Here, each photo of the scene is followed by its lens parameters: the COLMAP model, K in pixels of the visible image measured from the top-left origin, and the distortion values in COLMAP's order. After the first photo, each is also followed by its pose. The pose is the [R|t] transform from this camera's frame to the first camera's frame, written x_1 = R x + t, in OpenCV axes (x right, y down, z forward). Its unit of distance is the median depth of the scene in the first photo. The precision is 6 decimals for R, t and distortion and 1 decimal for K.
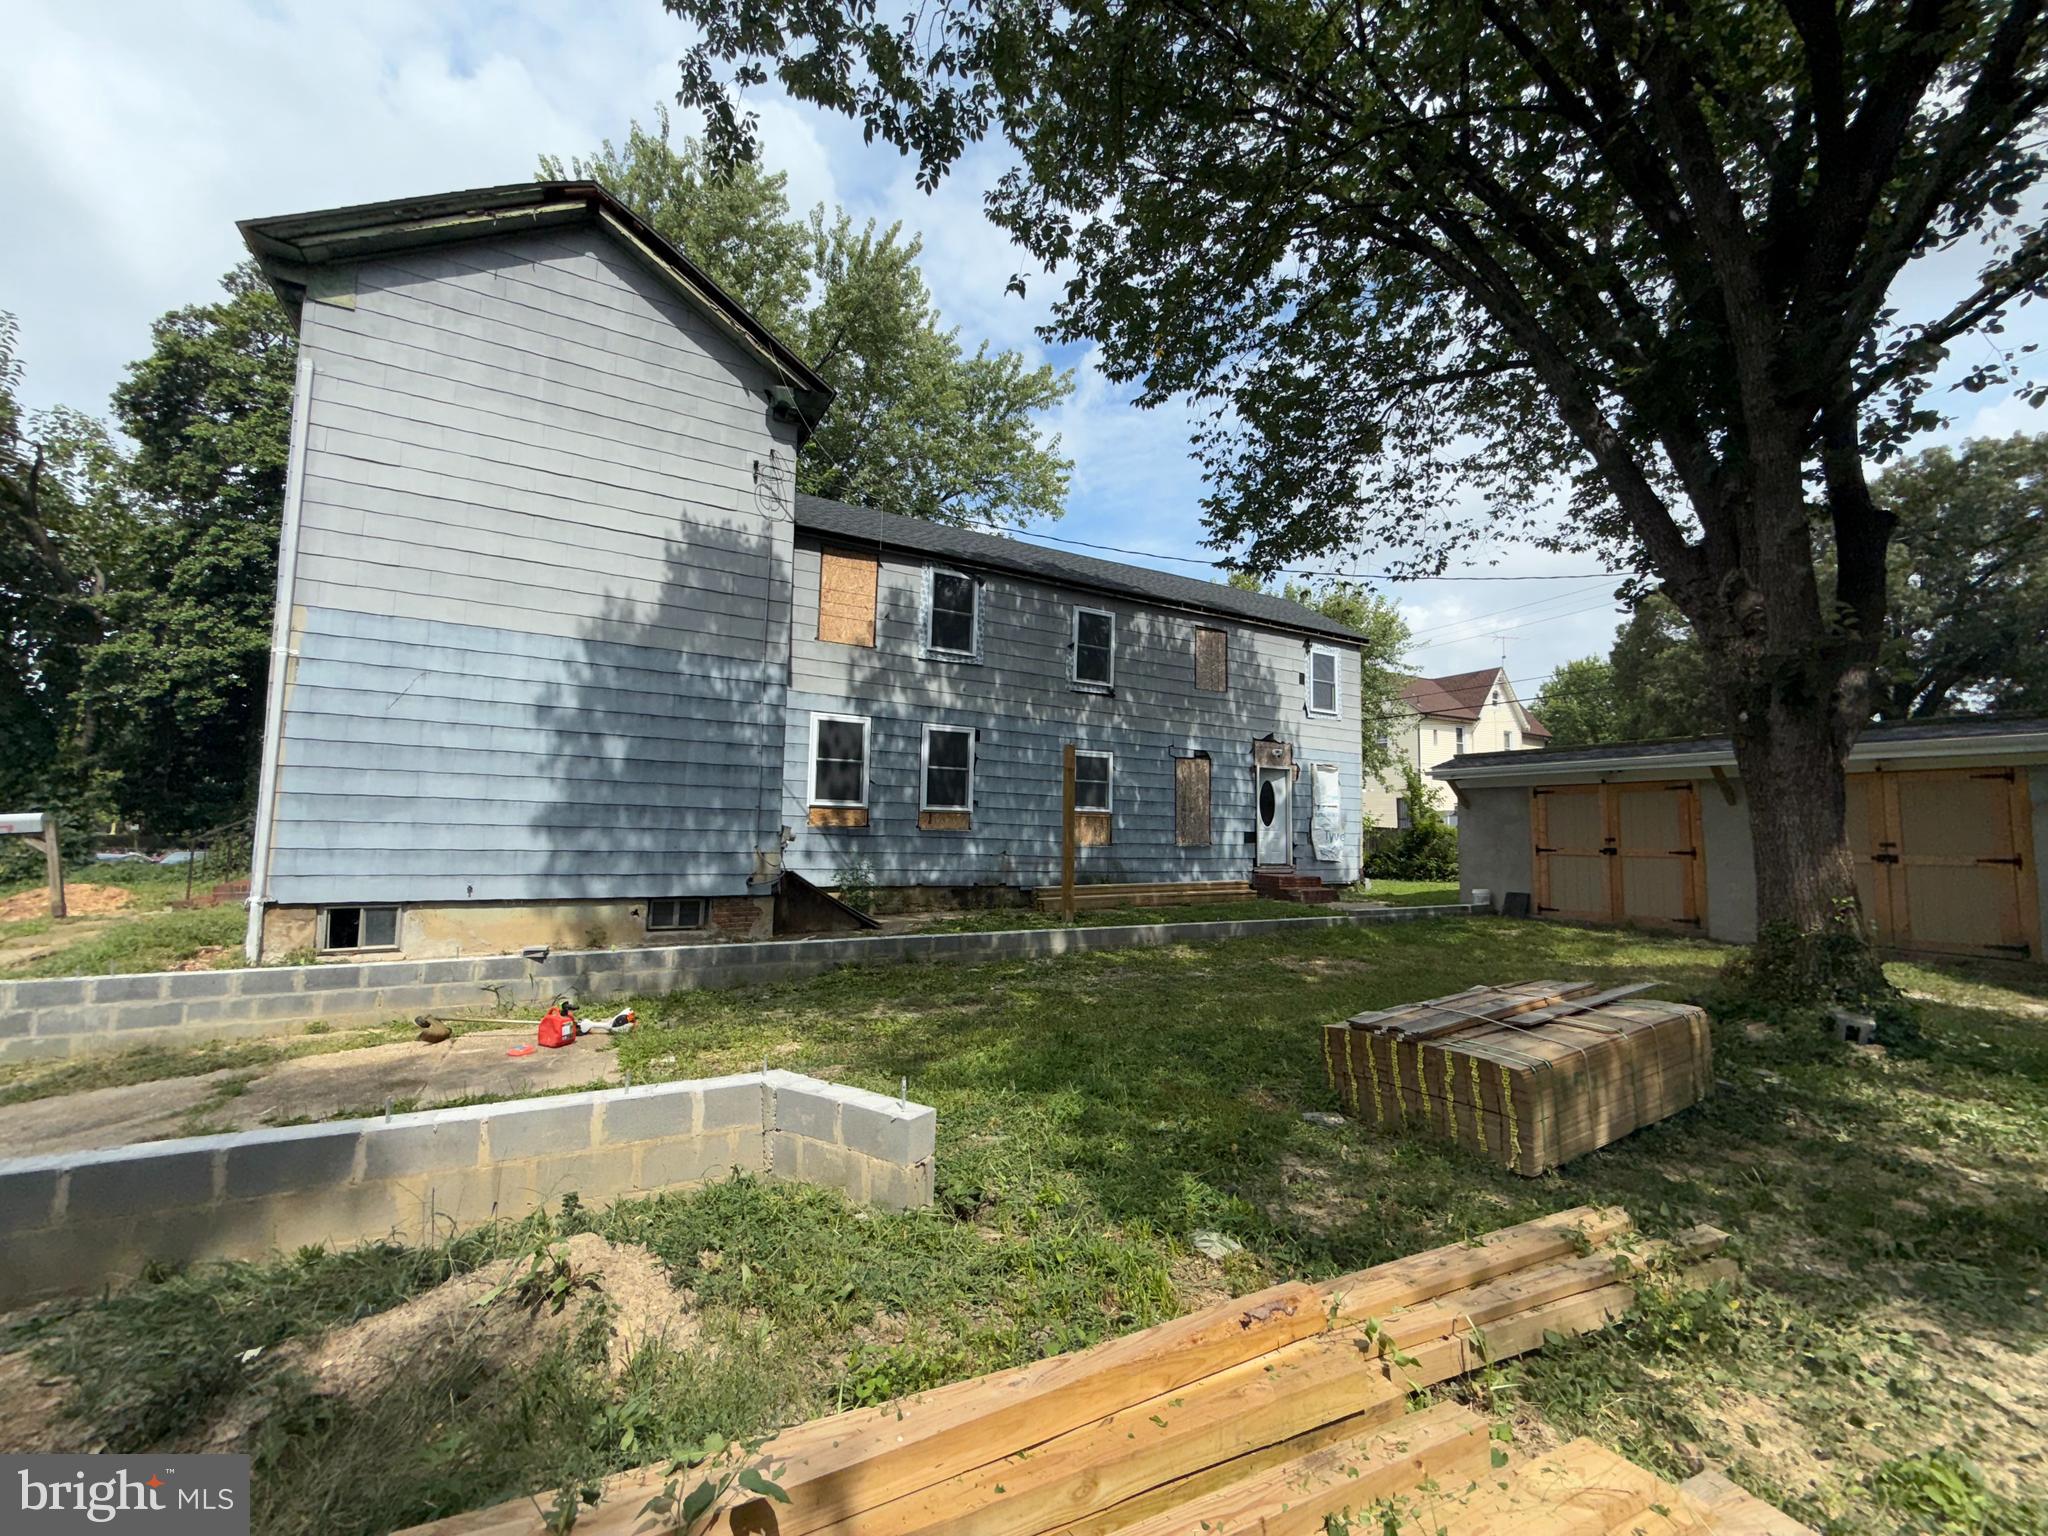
lens RADIAL K [[824.2, 0, 1016.3], [0, 824.2, 769.4], [0, 0, 1]] dist [-0.001870, -0.000069]
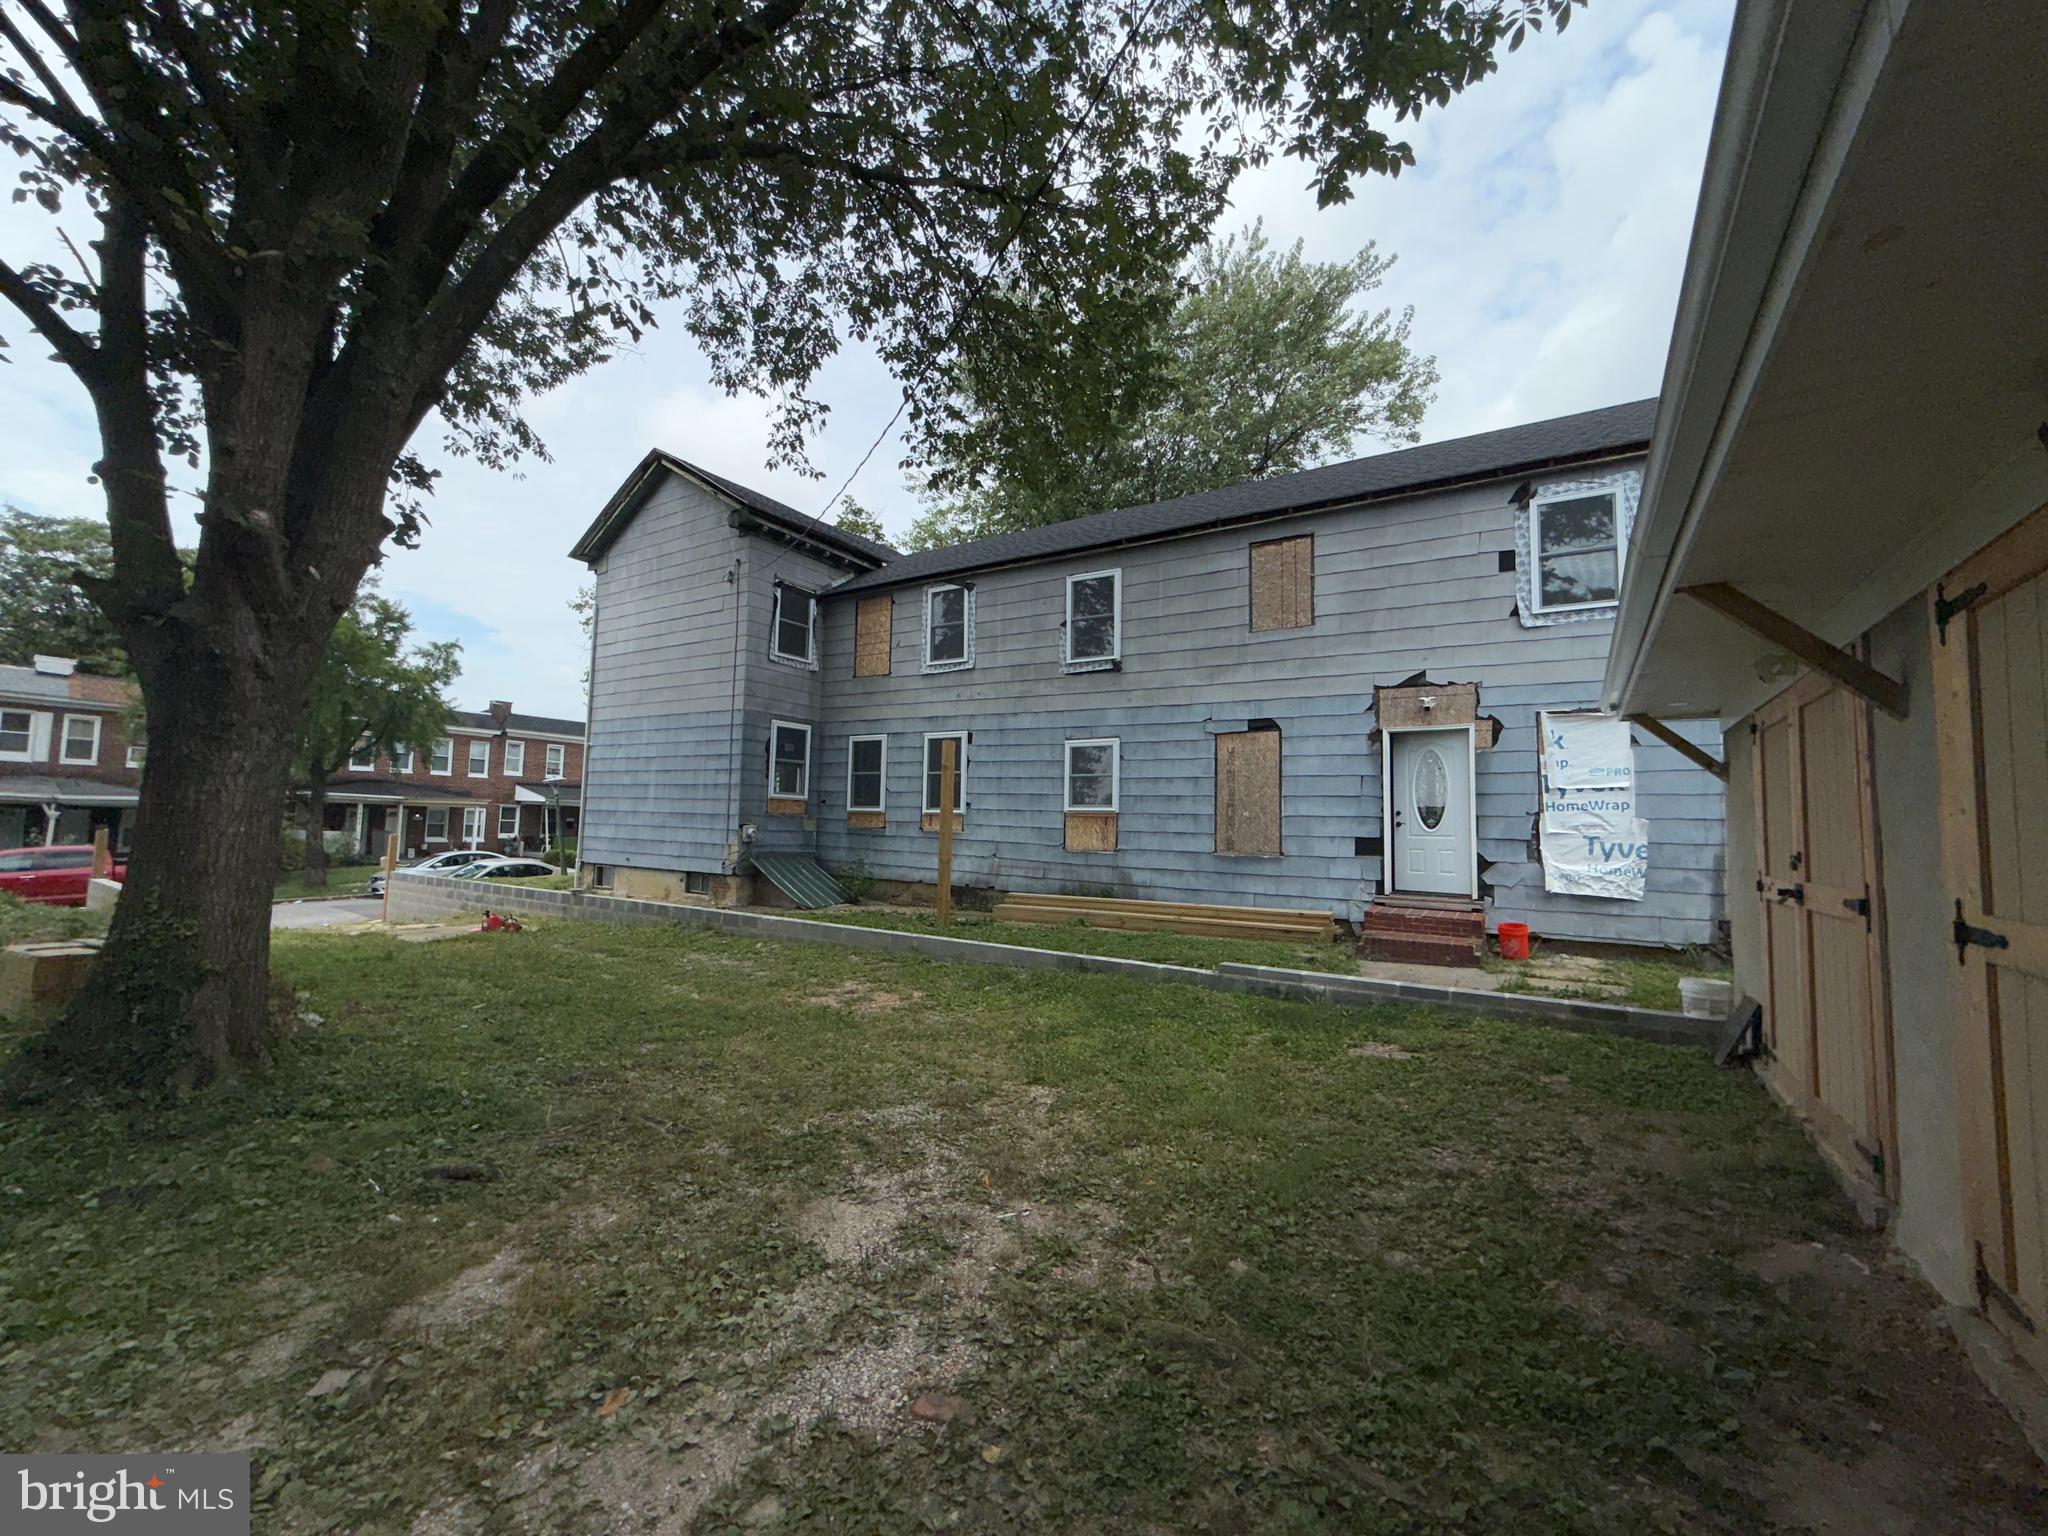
lens RADIAL K [[824.2, 0, 1020.7], [0, 824.2, 773.6], [0, 0, 1]] dist [-0.001870, -0.000069]
pose [[0.457337, -0.064475, -0.886953, 0.912584], [0.052527, 0.997586, -0.045433, 0.053817], [0.887741, -0.025811, 0.459619, 0.613221]]
